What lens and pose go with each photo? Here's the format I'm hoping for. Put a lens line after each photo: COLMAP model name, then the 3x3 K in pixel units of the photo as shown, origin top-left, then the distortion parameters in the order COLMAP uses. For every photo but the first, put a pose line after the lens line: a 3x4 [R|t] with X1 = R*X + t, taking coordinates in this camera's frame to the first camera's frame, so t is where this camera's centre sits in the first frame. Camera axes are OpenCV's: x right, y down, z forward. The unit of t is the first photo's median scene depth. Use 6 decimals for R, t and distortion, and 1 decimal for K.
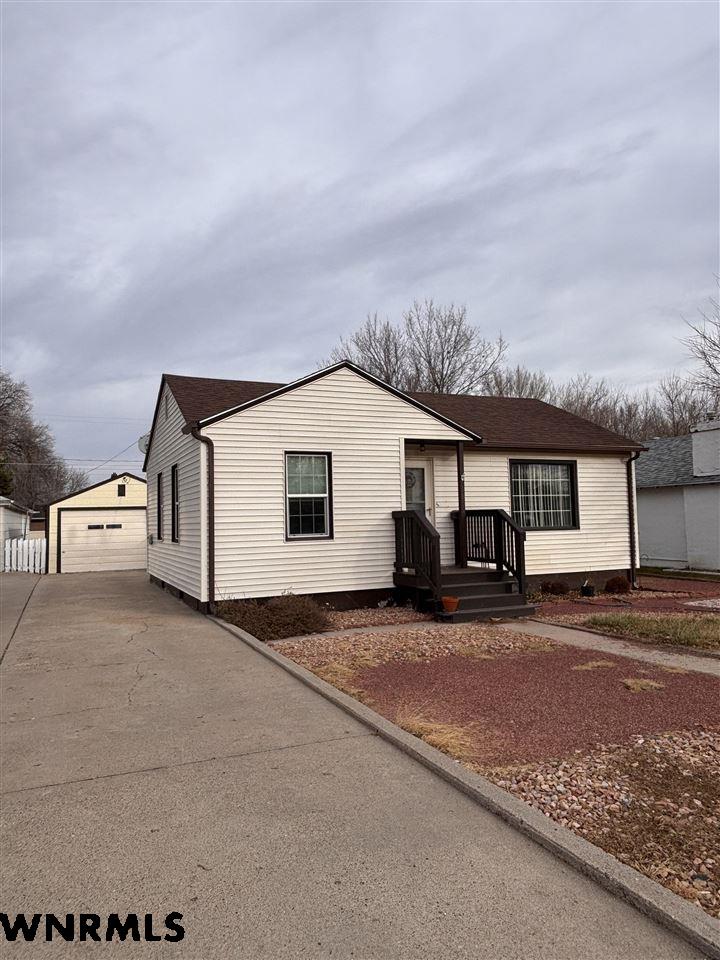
lens RADIAL K [[645.7, 0, 358.4], [0, 645.7, 481.2], [0, 0, 1]] dist [0.054955, 0.000633]
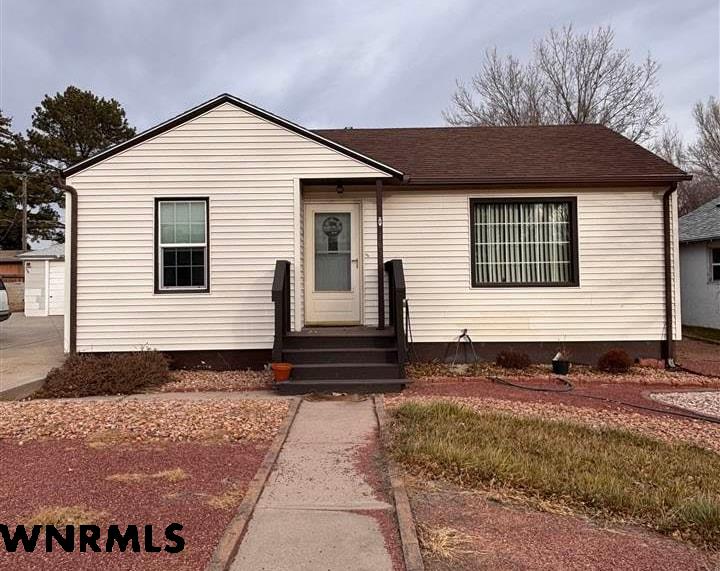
lens RADIAL K [[605.2, 0, 332.1], [0, 605.2, 259.9], [0, 0, 1]] dist [0.056318, -0.006646]
pose [[0.917212, -0.002393, -0.398392, 0.416769], [0.016432, 0.999358, 0.031829, 0.017097], [0.398060, -0.035740, 0.916663, 0.254581]]
